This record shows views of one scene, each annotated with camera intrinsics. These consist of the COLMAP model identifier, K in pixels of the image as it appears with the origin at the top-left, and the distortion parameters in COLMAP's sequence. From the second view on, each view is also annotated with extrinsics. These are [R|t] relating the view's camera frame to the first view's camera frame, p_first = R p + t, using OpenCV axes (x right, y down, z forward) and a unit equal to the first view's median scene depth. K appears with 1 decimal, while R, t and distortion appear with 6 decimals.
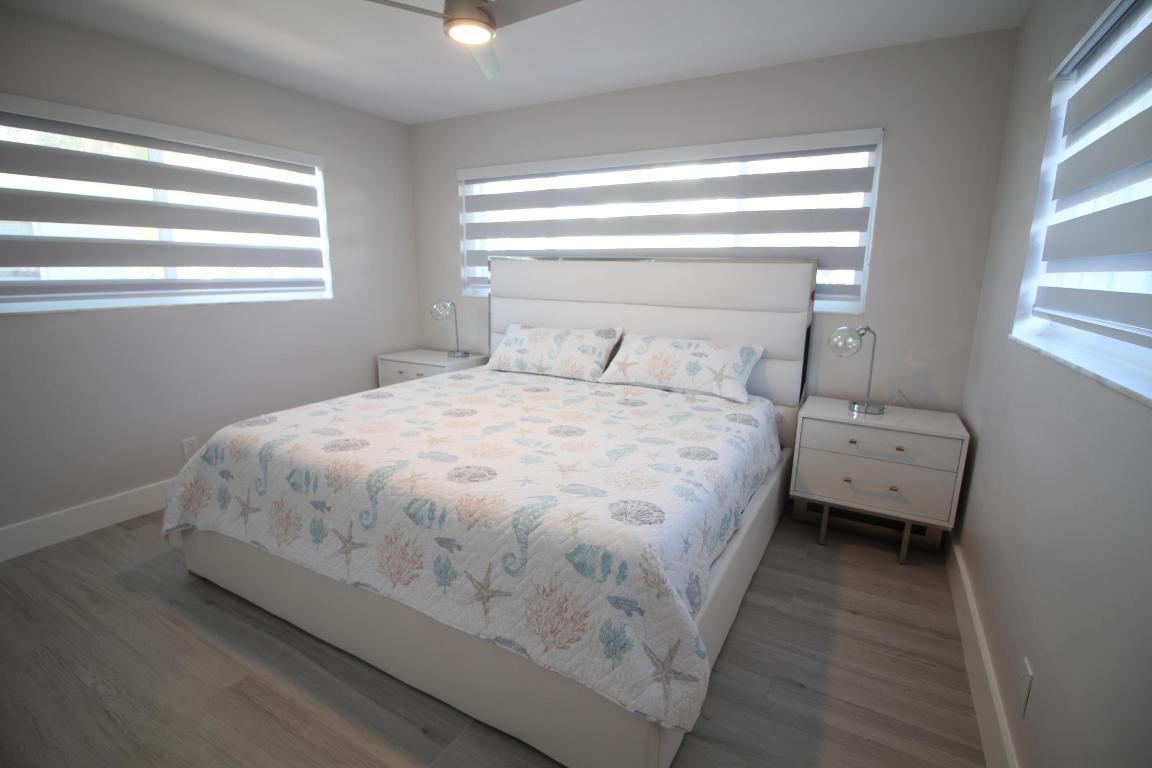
lens RADIAL K [[533.3, 0, 571.3], [0, 533.3, 388.0], [0, 0, 1]] dist [-0.006899, -0.008022]
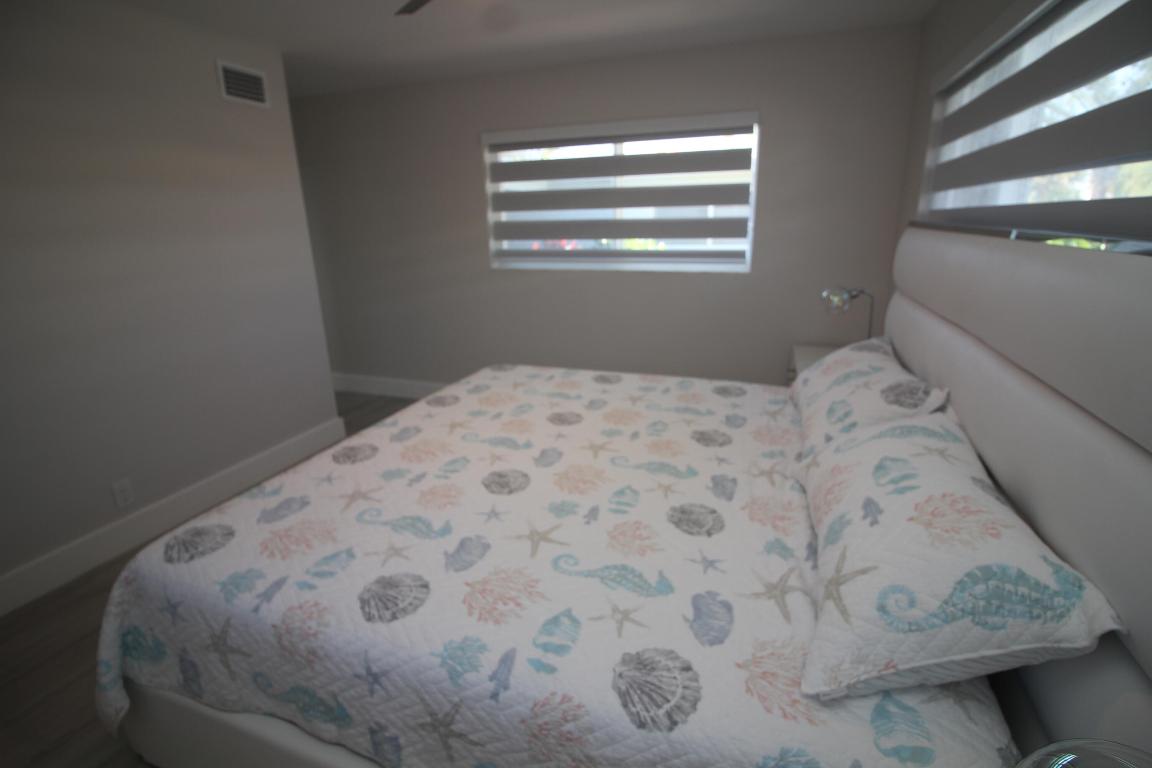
lens RADIAL K [[533.3, 0, 565.5], [0, 533.3, 377.7], [0, 0, 1]] dist [-0.006899, -0.008022]
pose [[0.153038, 0.255538, -0.954610, 0.633550], [-0.193658, 0.955014, 0.224600, -0.224111], [0.969059, 0.150495, 0.195641, 0.873901]]
